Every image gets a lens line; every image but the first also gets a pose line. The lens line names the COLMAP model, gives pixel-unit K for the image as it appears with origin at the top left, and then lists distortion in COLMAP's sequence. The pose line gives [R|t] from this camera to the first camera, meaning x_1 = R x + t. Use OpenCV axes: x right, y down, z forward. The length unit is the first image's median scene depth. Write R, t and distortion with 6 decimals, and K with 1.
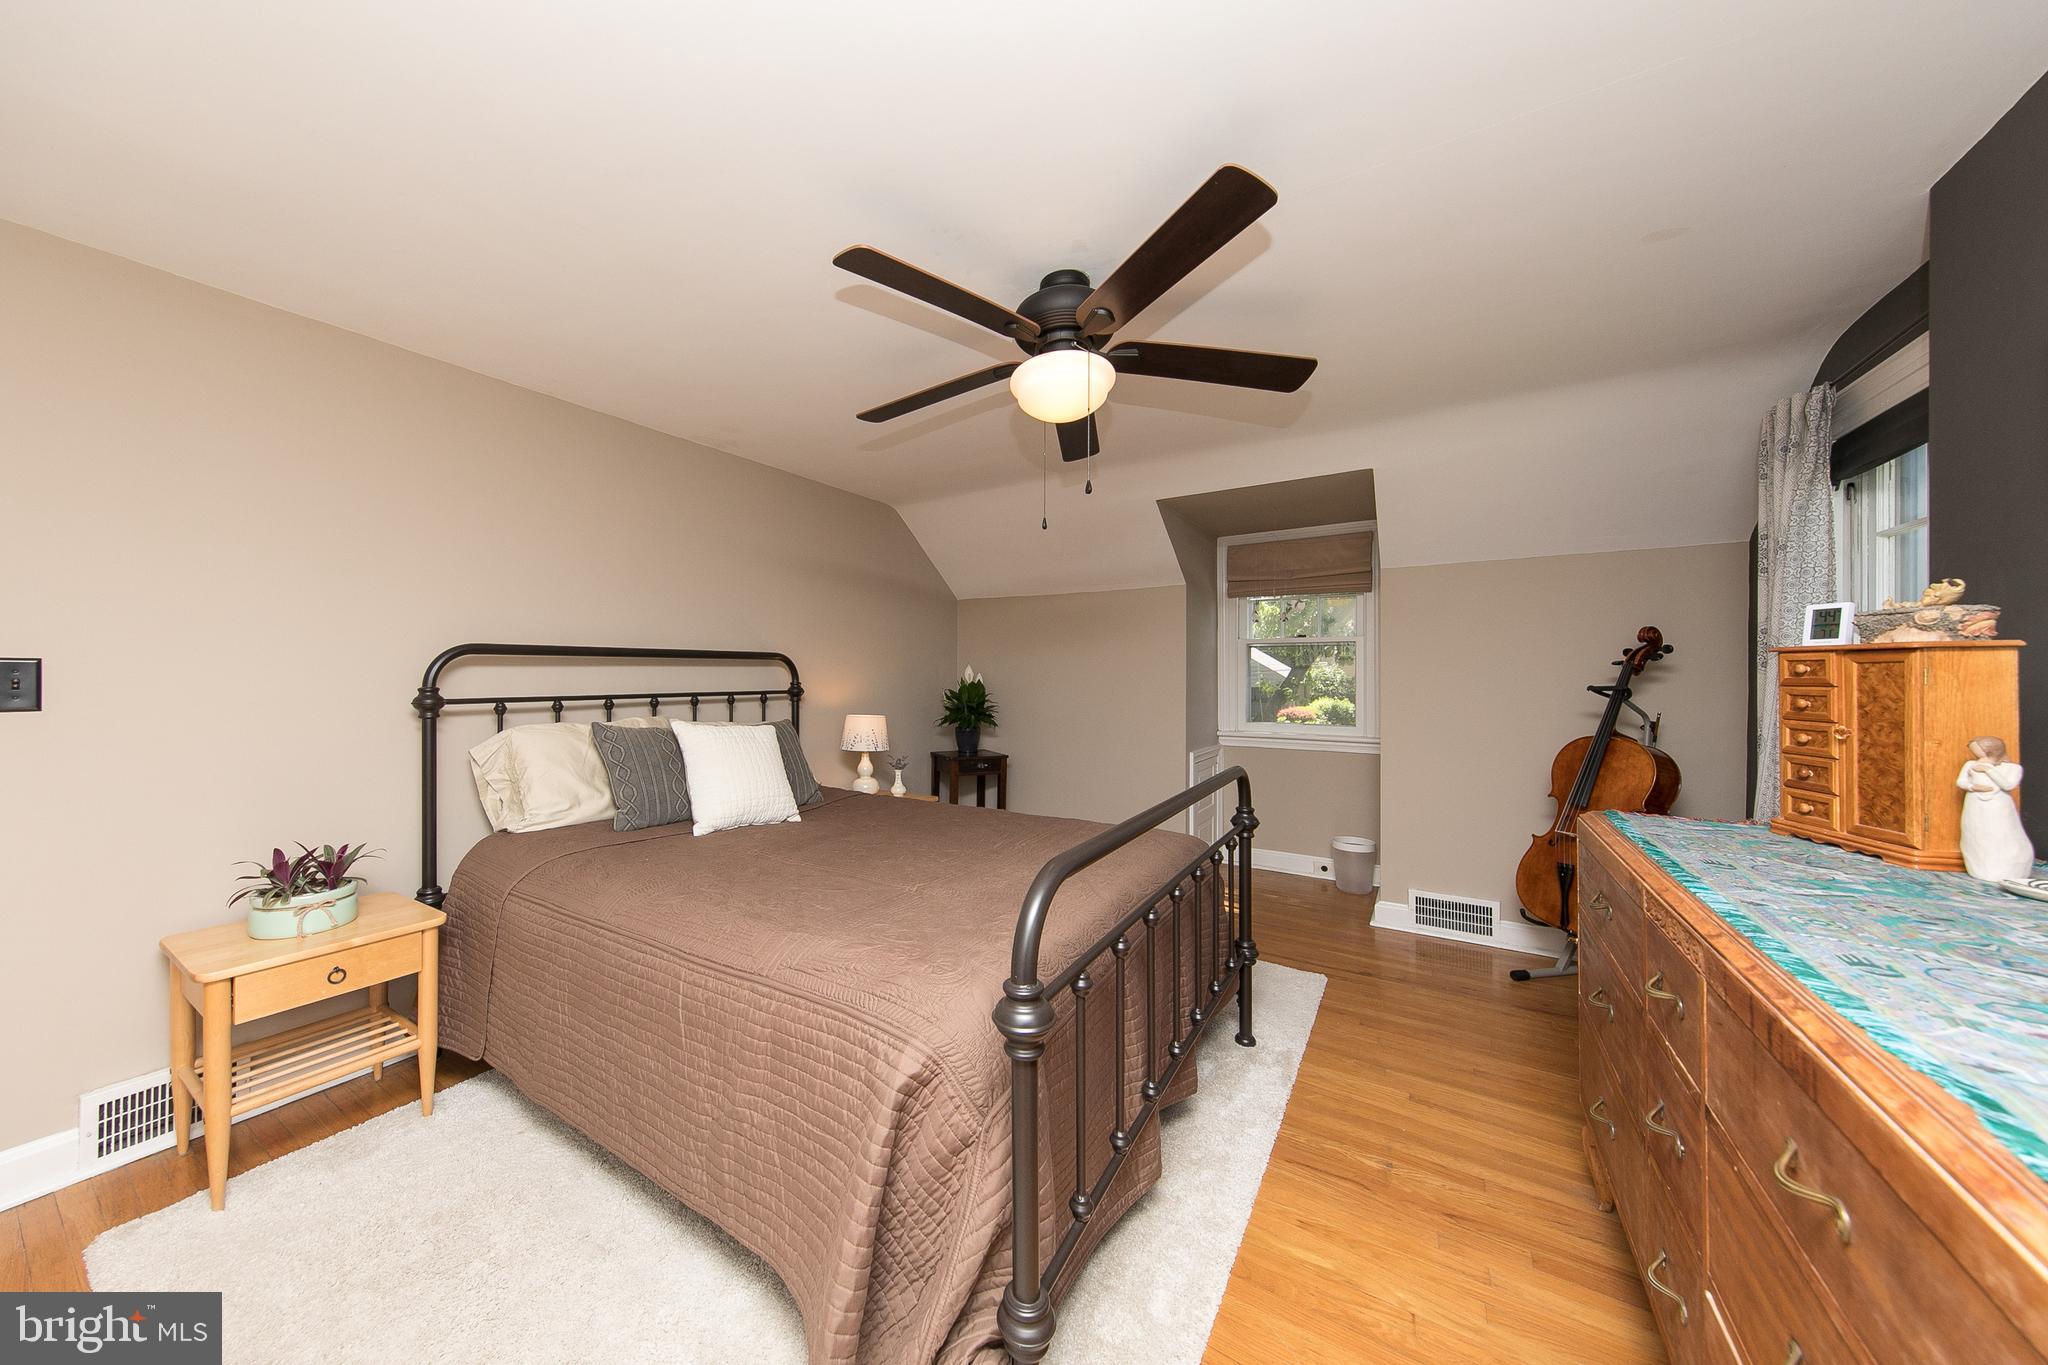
lens RADIAL K [[663.0, 0, 1033.6], [0, 663.0, 678.8], [0, 0, 1]] dist [0.001450, -0.000065]
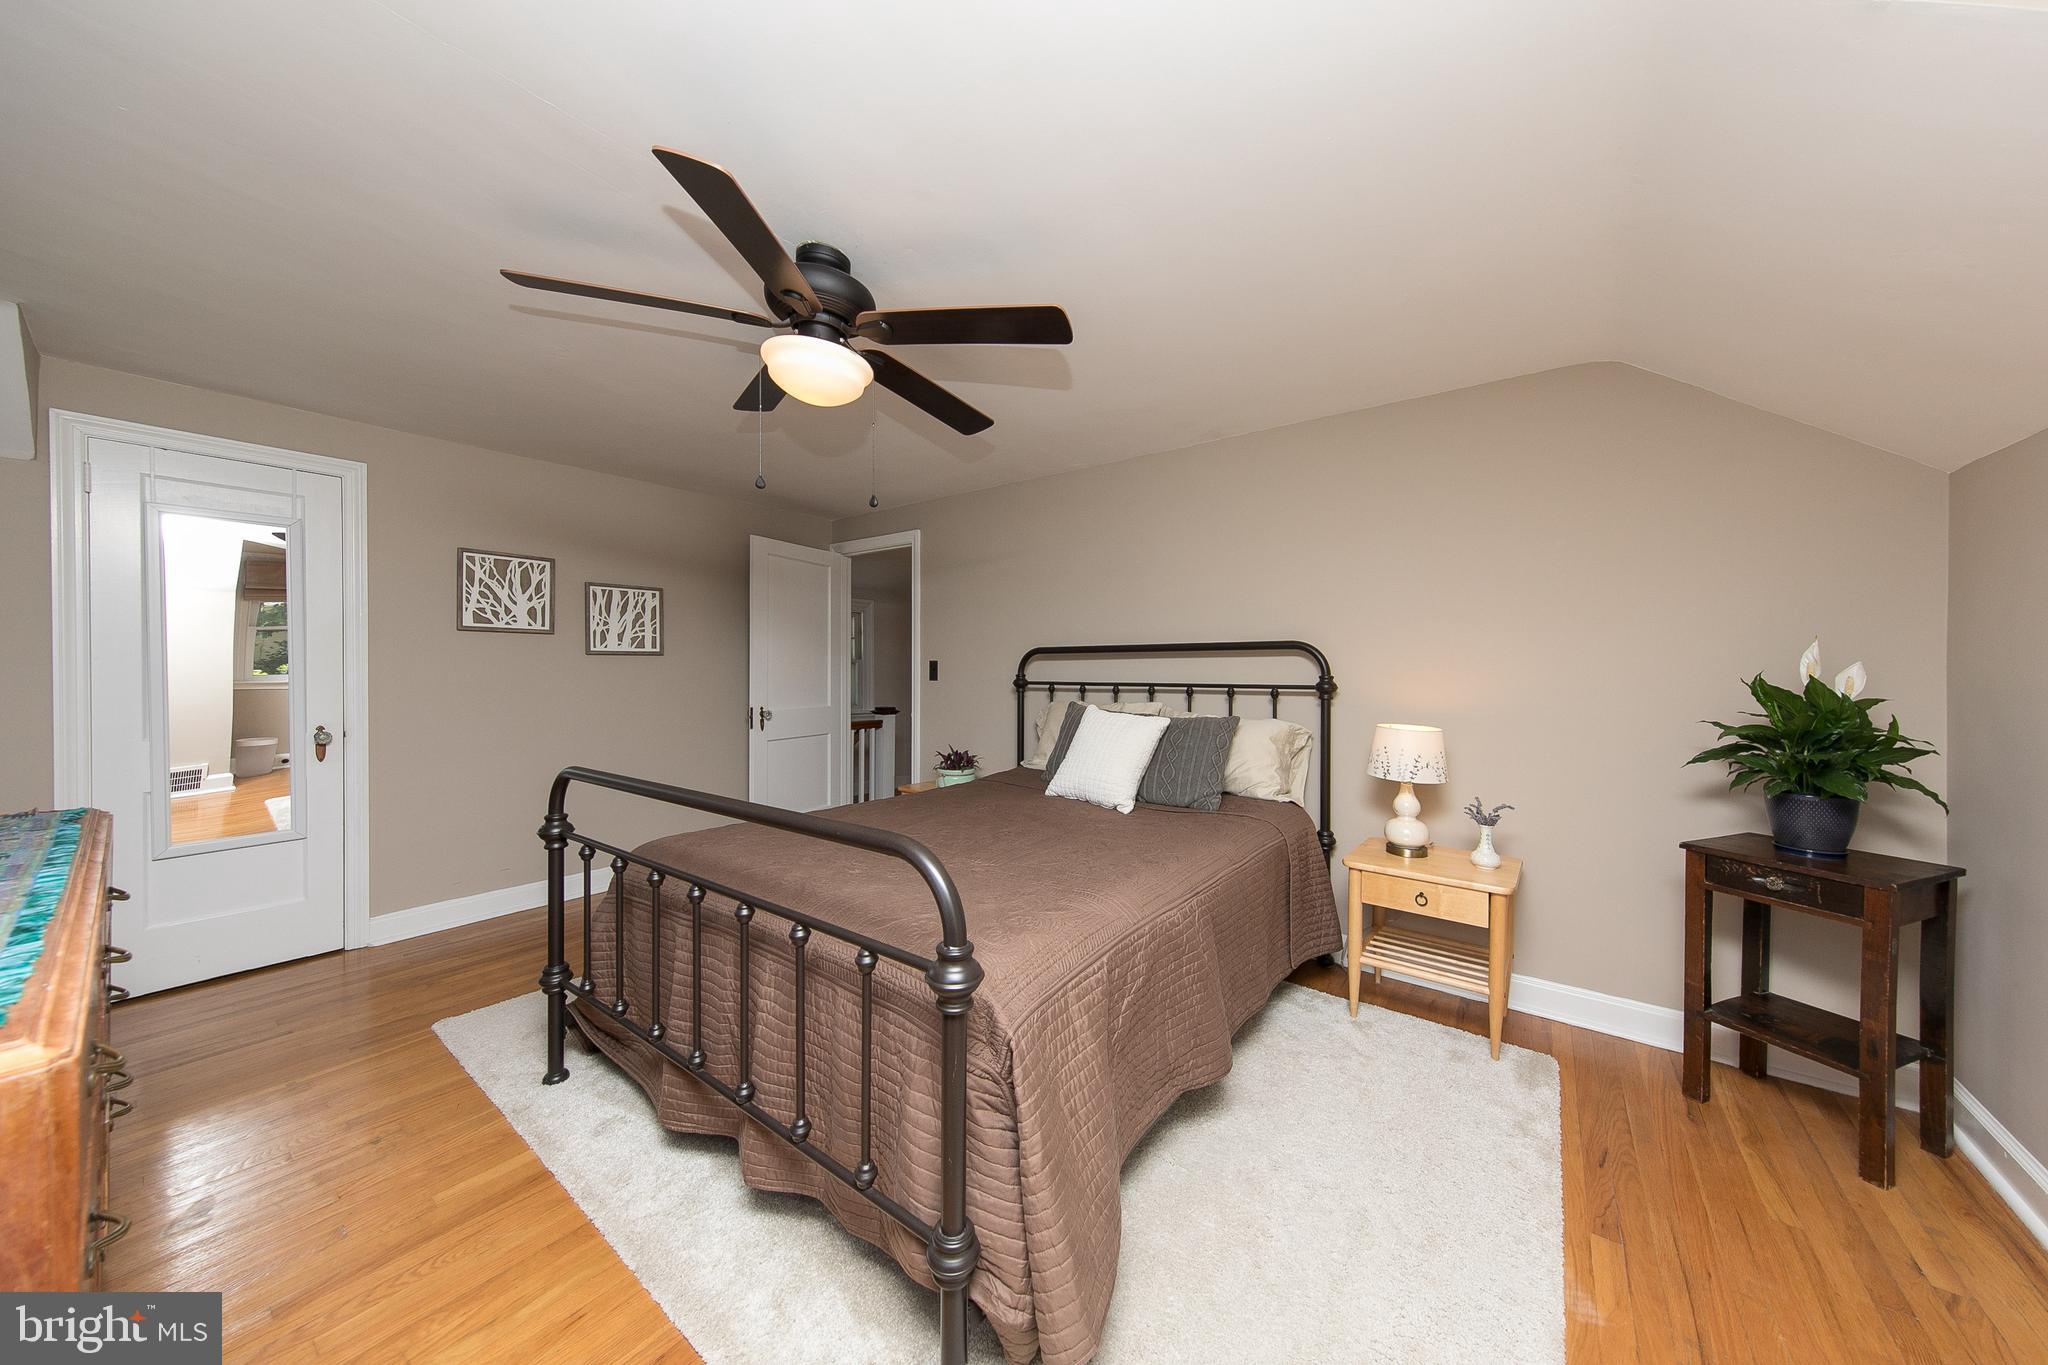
lens RADIAL K [[663.0, 0, 1033.6], [0, 663.0, 678.8], [0, 0, 1]] dist [0.001450, -0.000065]
pose [[-0.110083, 0.026910, -0.993558, 0.630417], [-0.001395, 0.999628, 0.027229, -0.017360], [0.993921, 0.004383, -0.110005, 0.901953]]
